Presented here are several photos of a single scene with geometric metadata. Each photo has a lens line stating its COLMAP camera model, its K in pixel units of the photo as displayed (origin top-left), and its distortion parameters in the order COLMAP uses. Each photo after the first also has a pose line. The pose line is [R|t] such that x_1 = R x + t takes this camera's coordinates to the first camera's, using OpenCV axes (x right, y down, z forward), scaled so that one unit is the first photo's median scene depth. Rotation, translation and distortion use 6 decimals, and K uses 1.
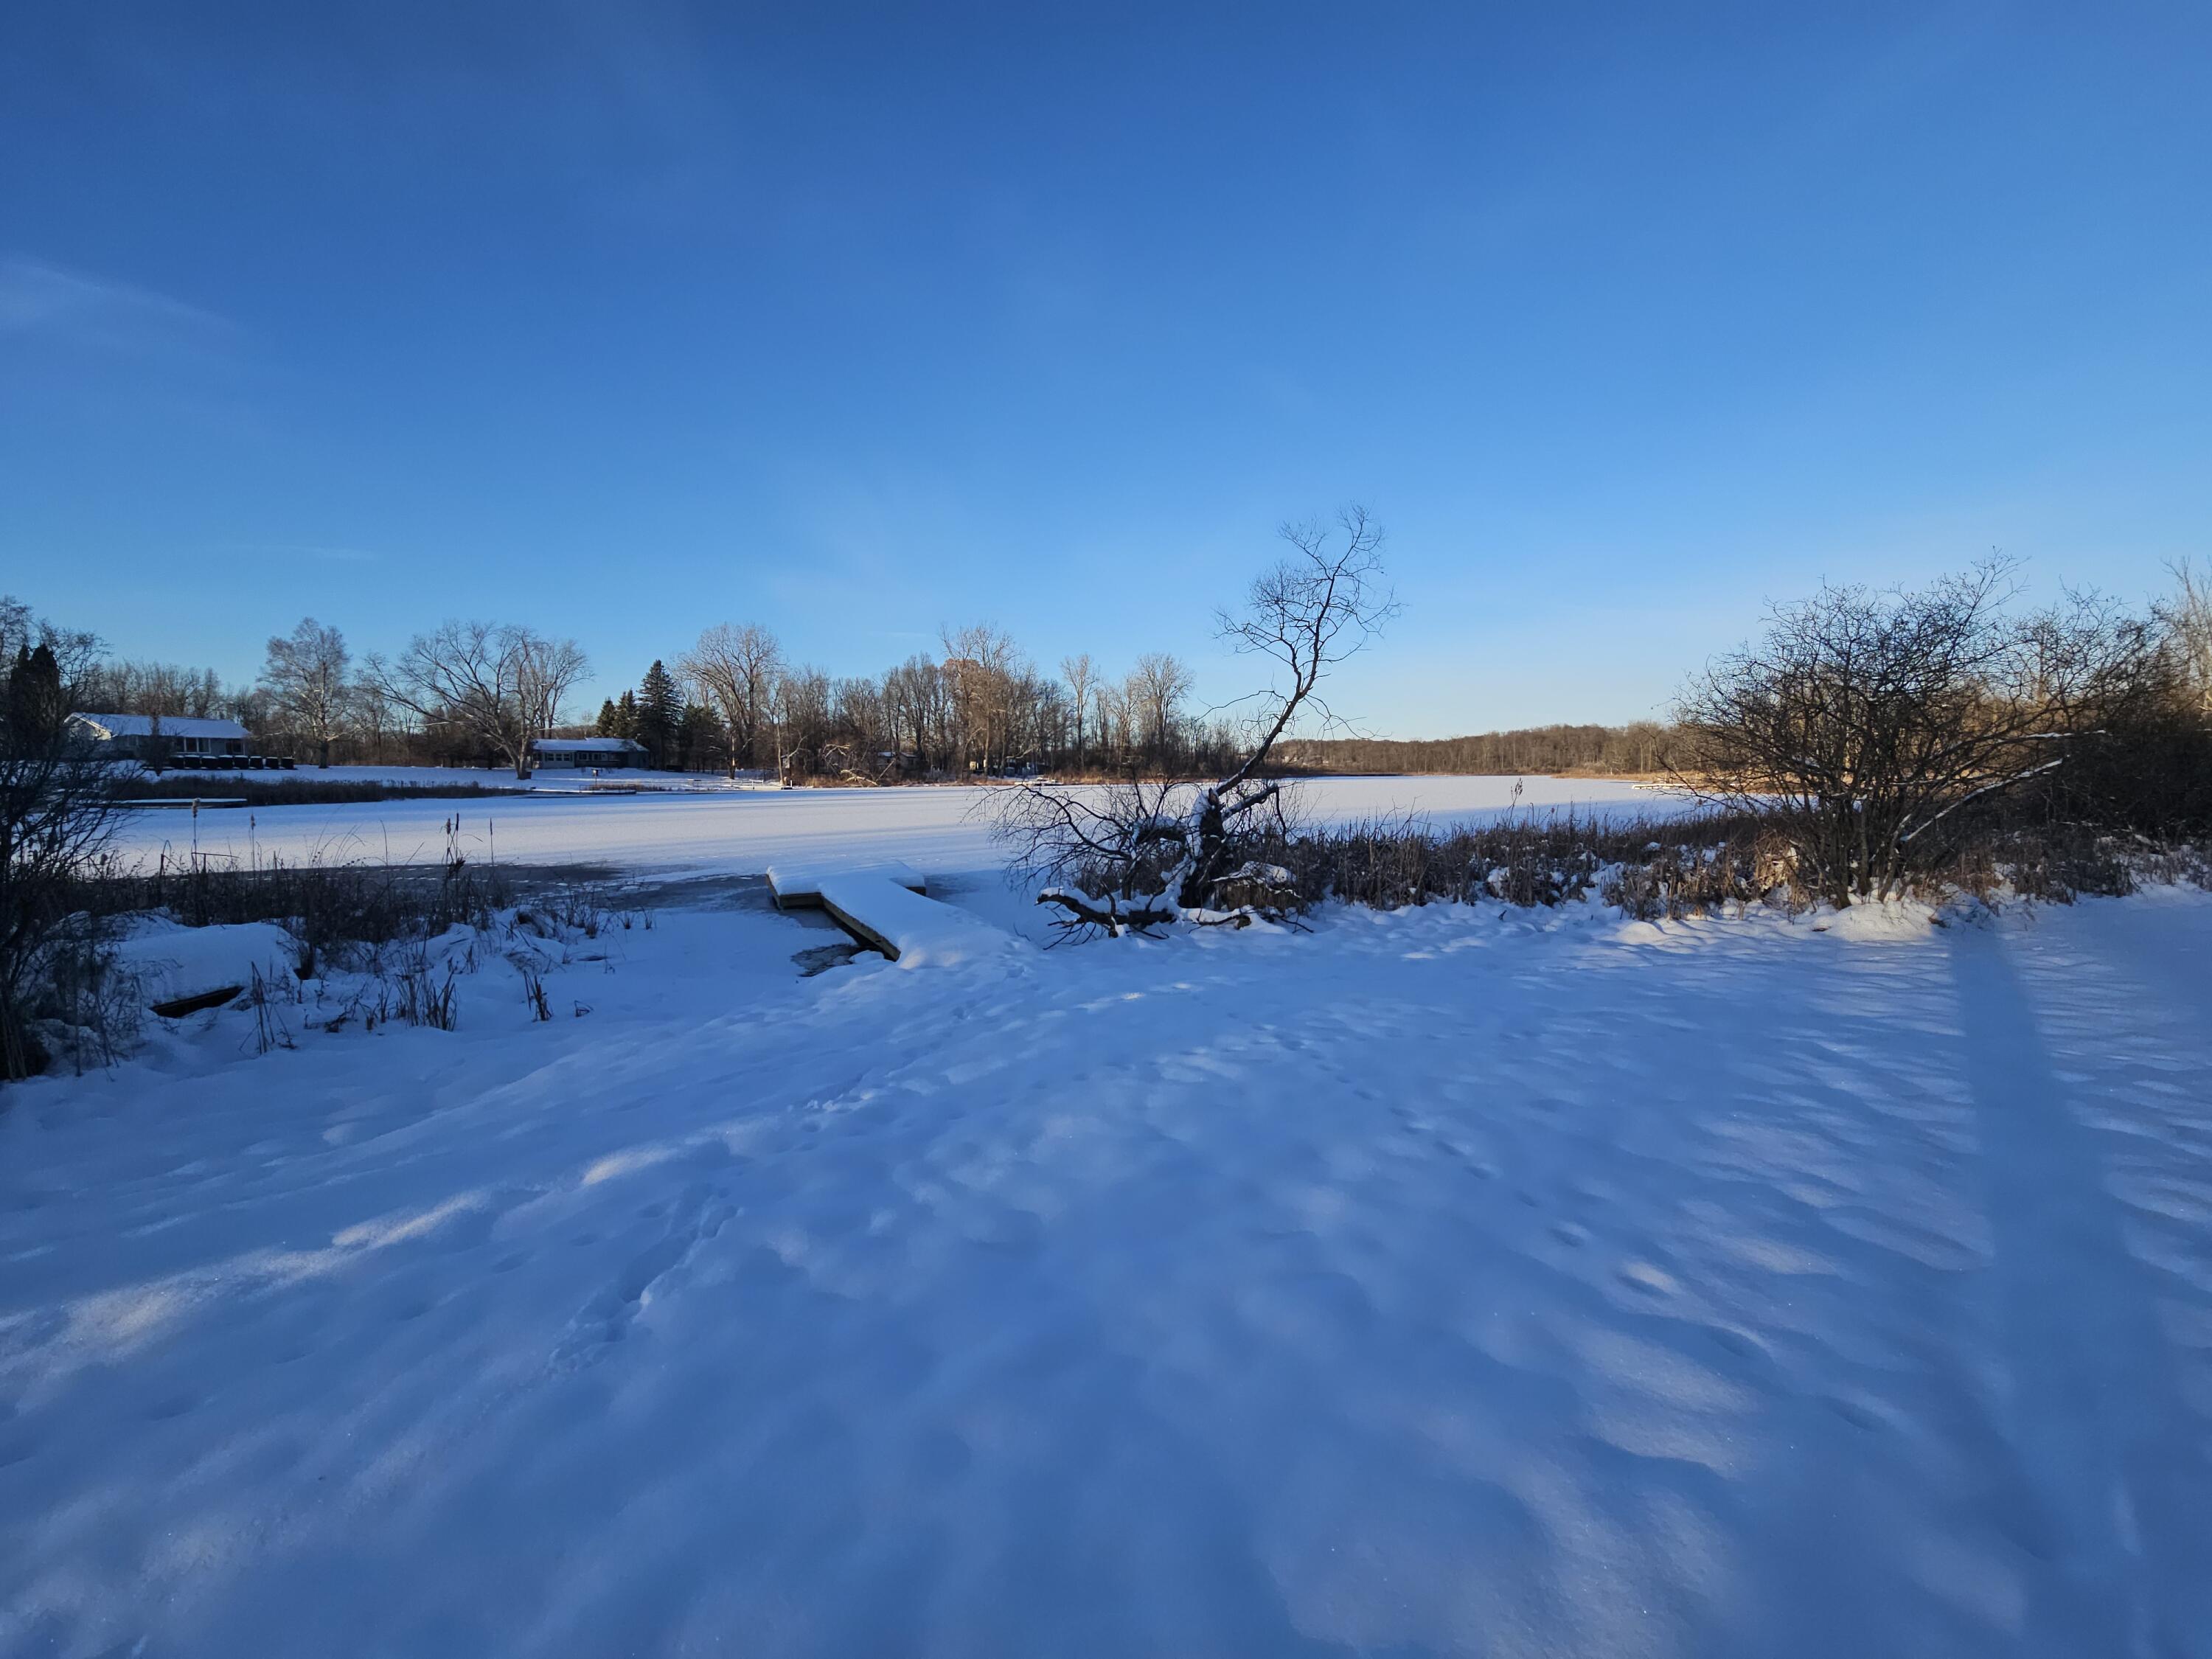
lens RADIAL K [[901.7, 0, 1110.0], [0, 901.7, 818.9], [0, 0, 1]] dist [0.017186, -0.010751]
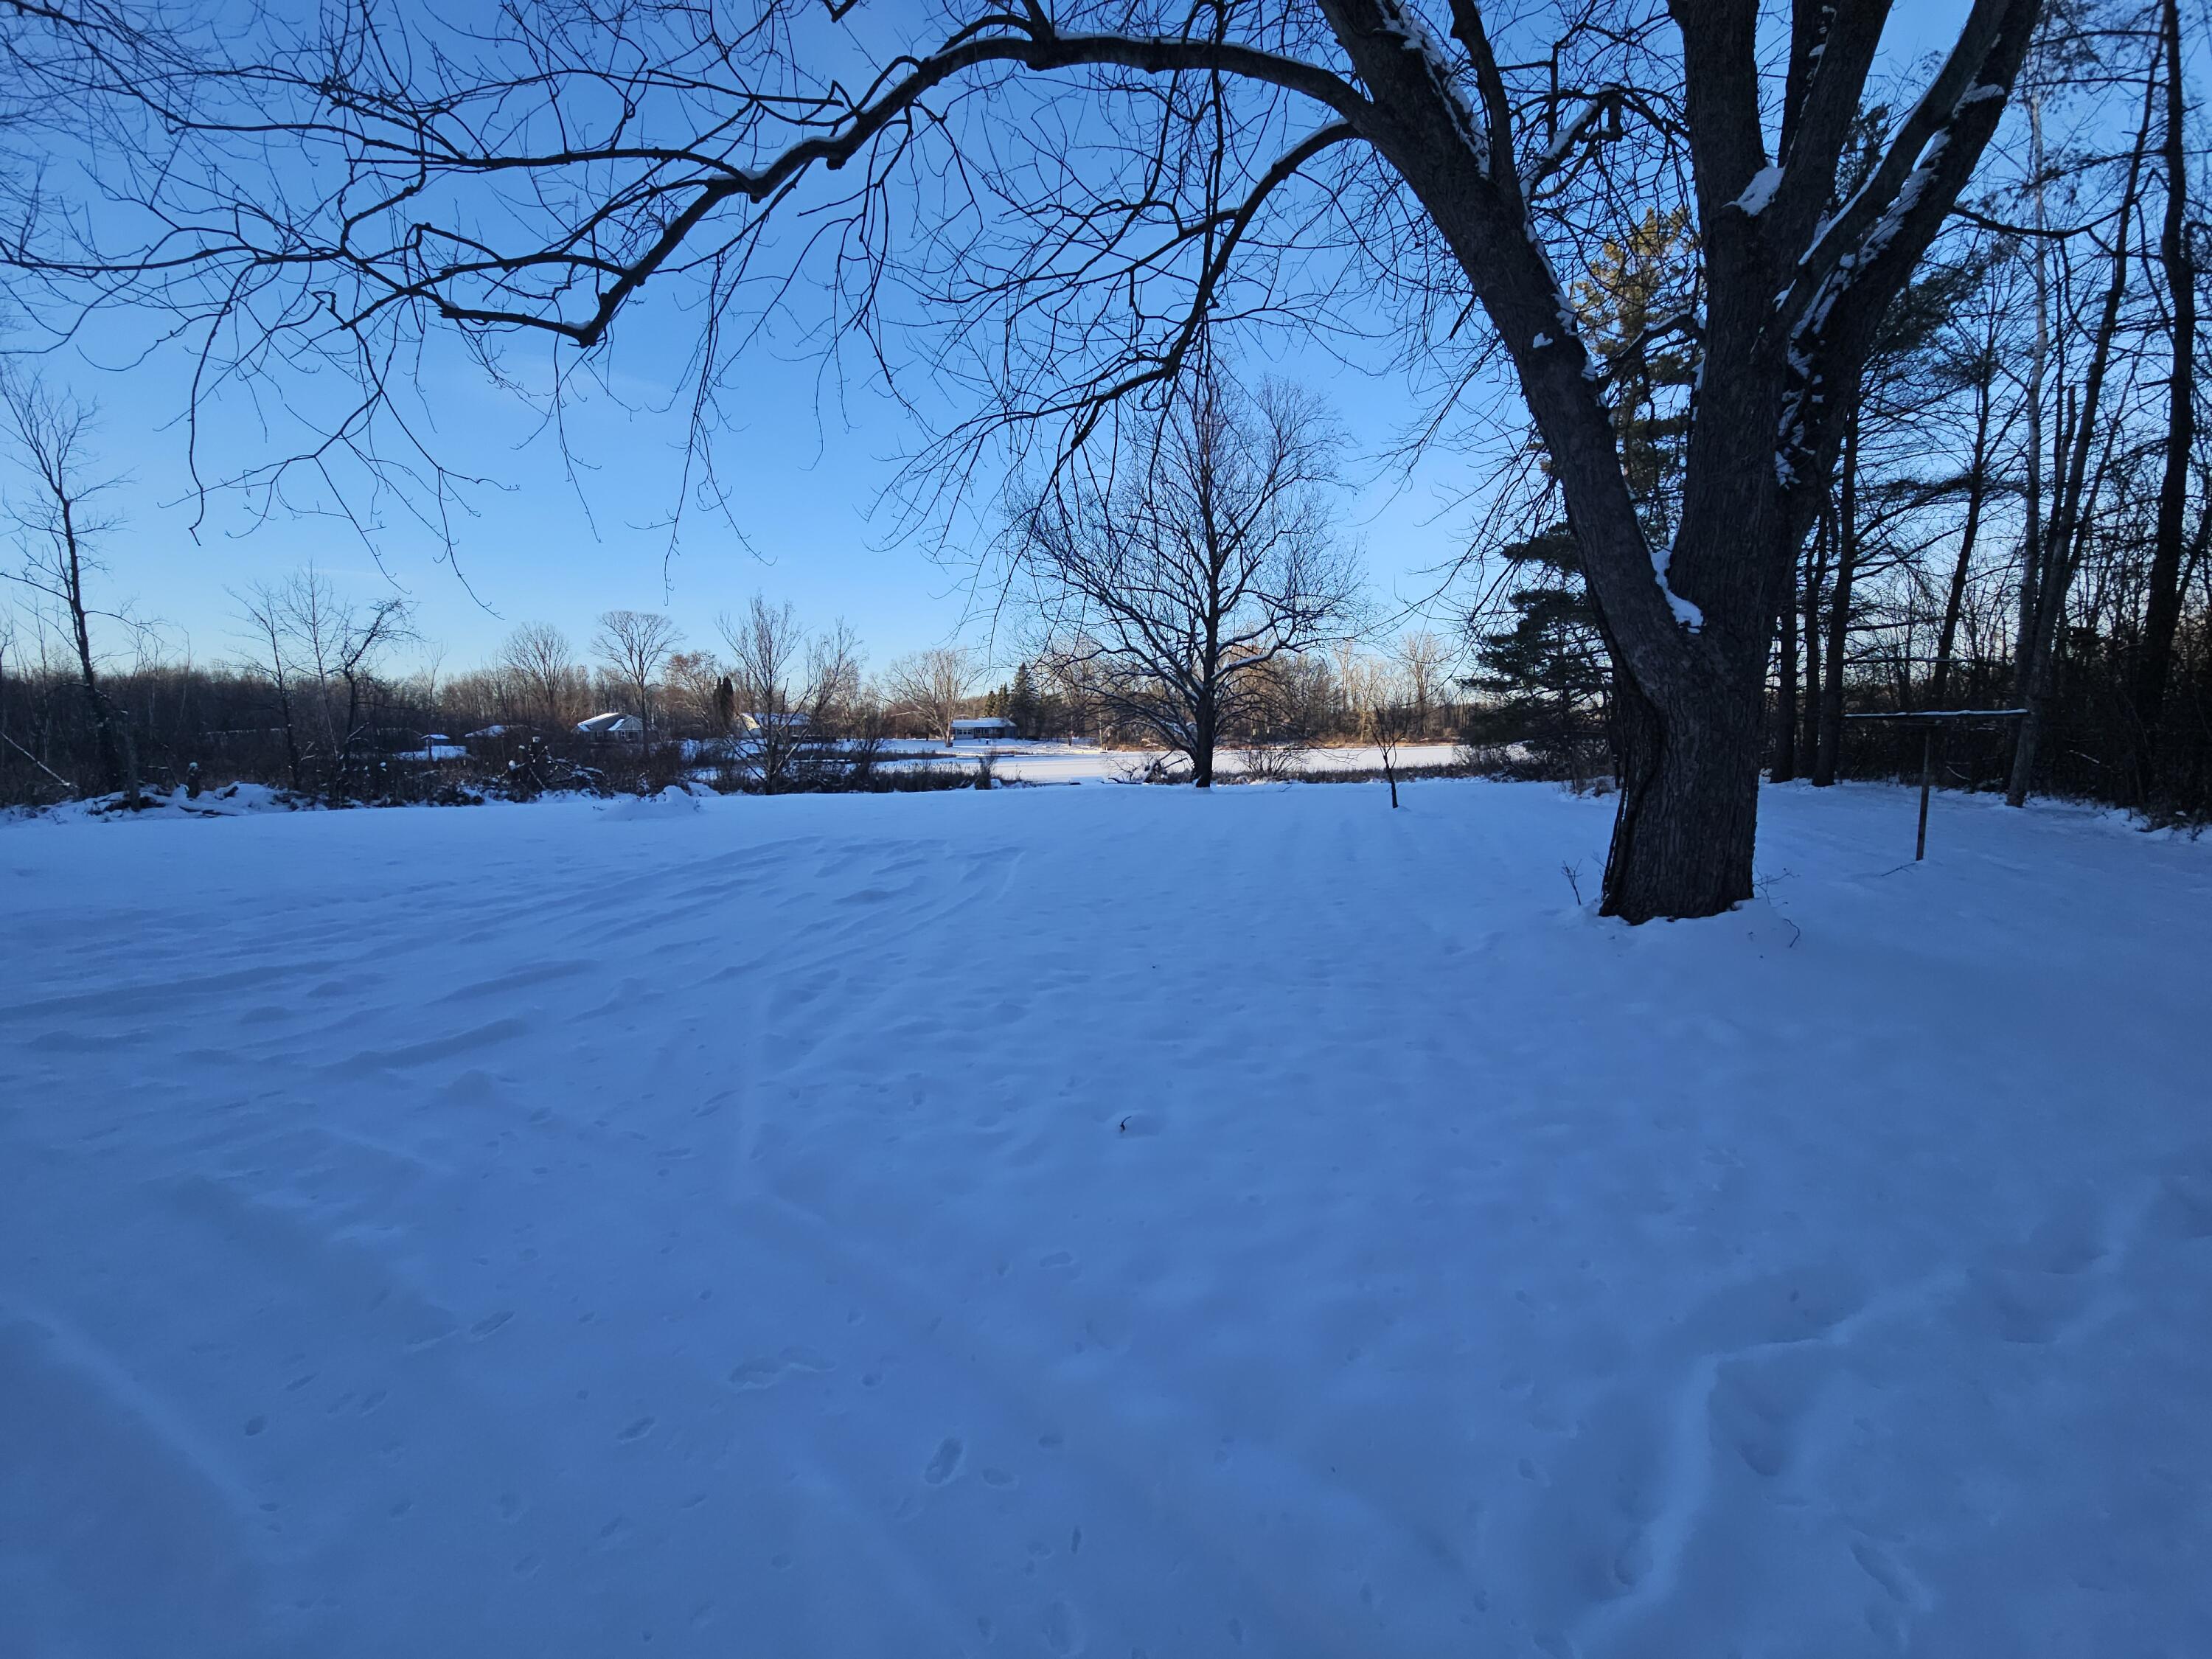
lens RADIAL K [[901.7, 0, 1110.0], [0, 901.7, 818.9], [0, 0, 1]] dist [0.017186, -0.010751]
pose [[0.937191, 0.022112, -0.348114, 0.153202], [-0.006489, 0.998921, 0.045980, 0.006361], [0.348755, -0.040833, 0.936324, -0.347222]]
